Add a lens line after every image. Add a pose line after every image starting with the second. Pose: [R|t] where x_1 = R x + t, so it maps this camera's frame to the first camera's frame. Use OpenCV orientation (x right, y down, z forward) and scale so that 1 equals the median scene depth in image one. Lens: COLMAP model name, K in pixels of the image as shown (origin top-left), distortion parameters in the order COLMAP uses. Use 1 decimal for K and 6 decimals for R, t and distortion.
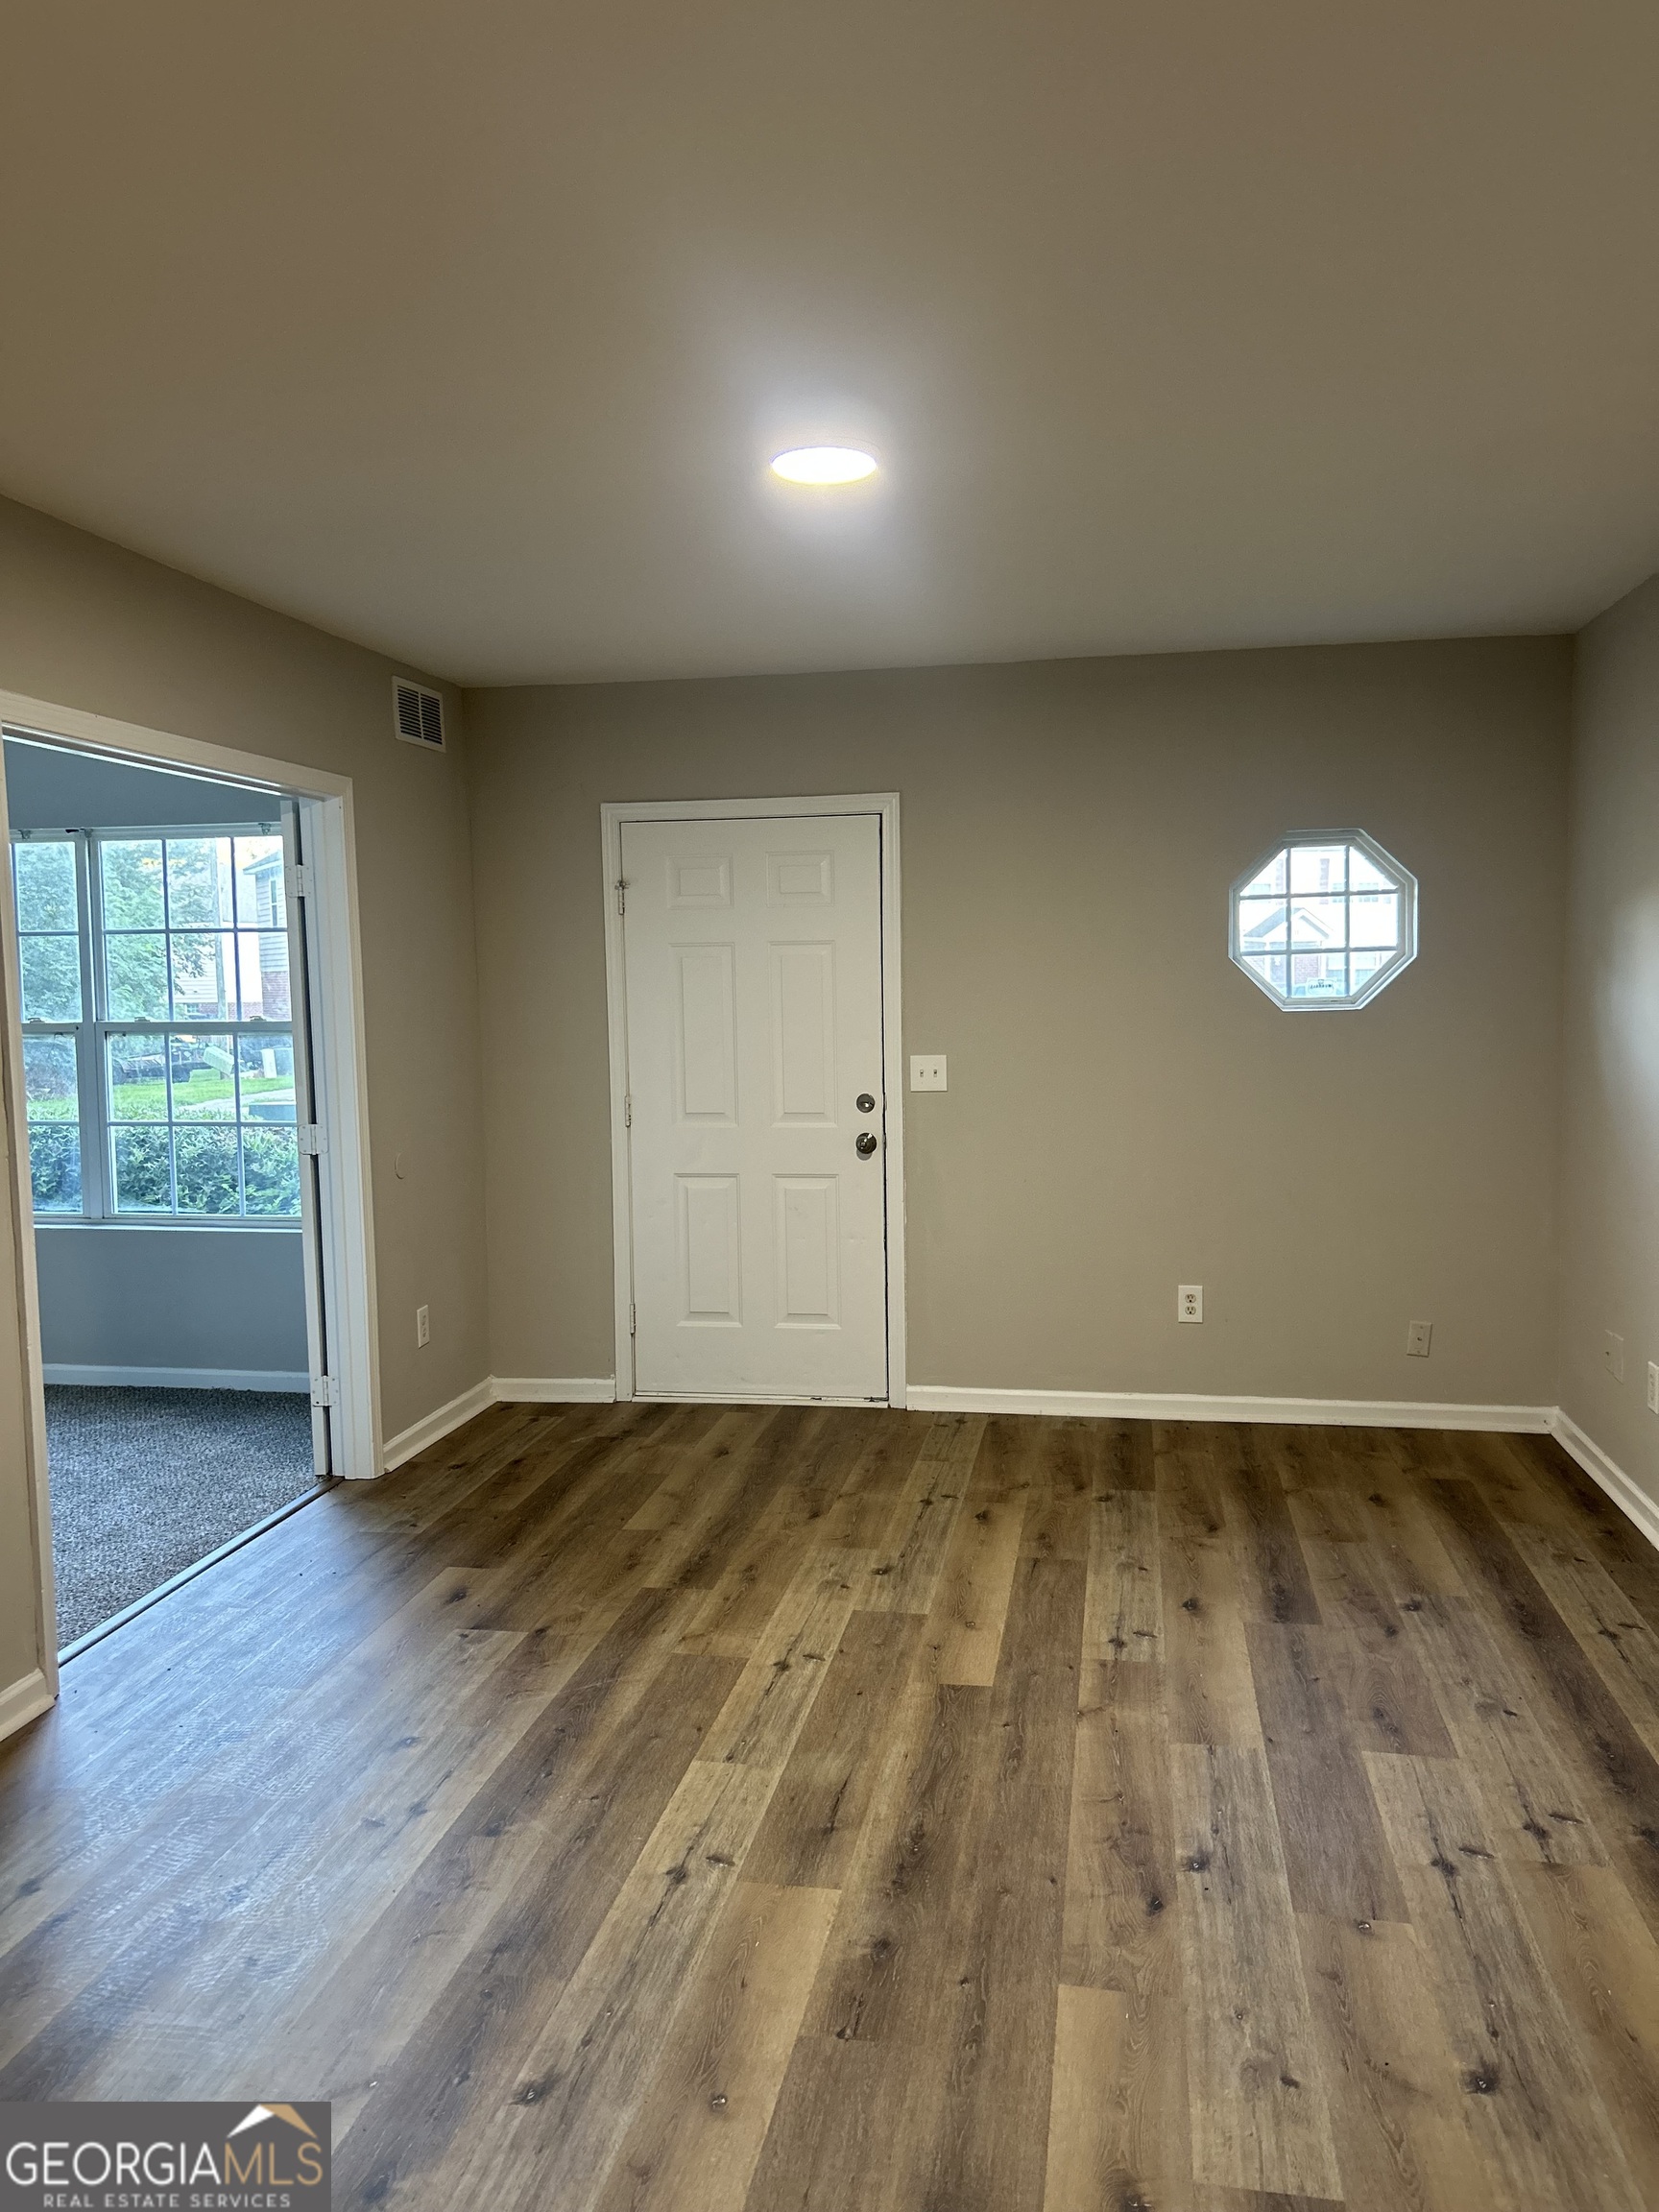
lens RADIAL K [[1700.6, 0, 792.3], [0, 1700.6, 1110.5], [0, 0, 1]] dist [0.056939, -0.005788]
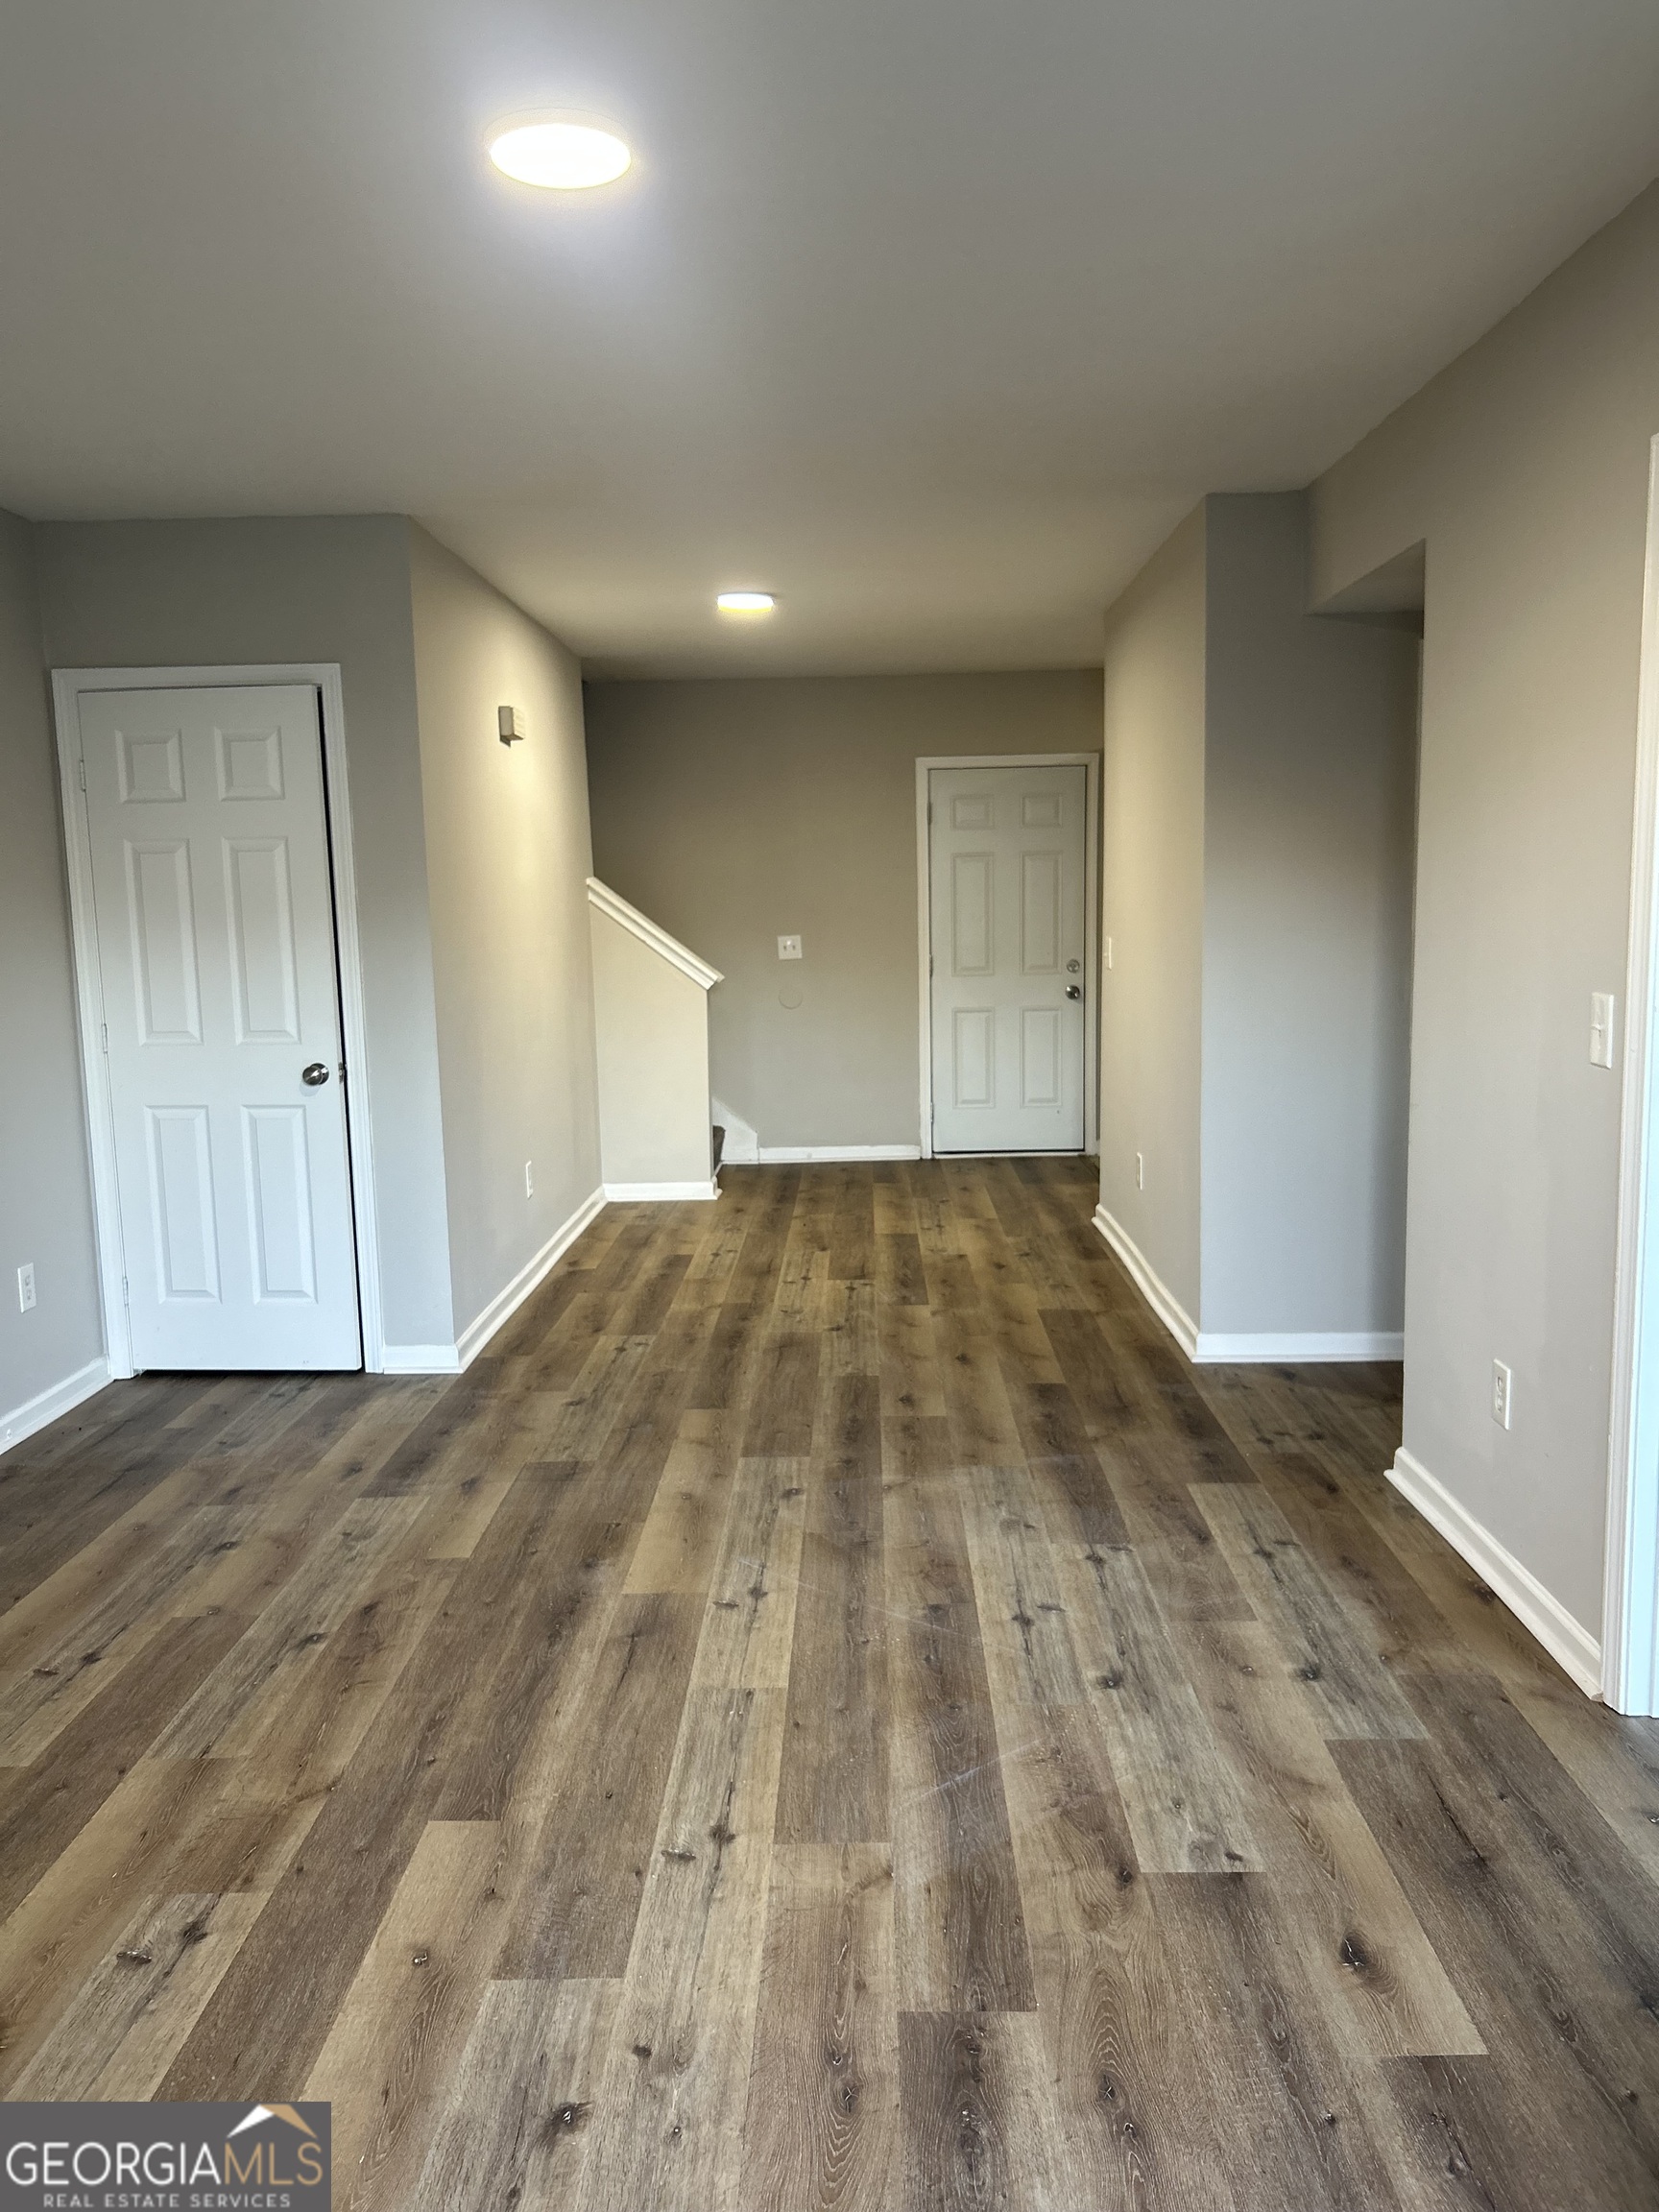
lens RADIAL K [[1700.6, 0, 792.3], [0, 1700.6, 1110.5], [0, 0, 1]] dist [0.056939, -0.005788]
pose [[-0.987285, 0.061206, -0.146706, 0.056548], [0.028906, 0.976639, 0.212932, -0.125205], [0.156312, 0.205984, -0.965990, 1.817373]]
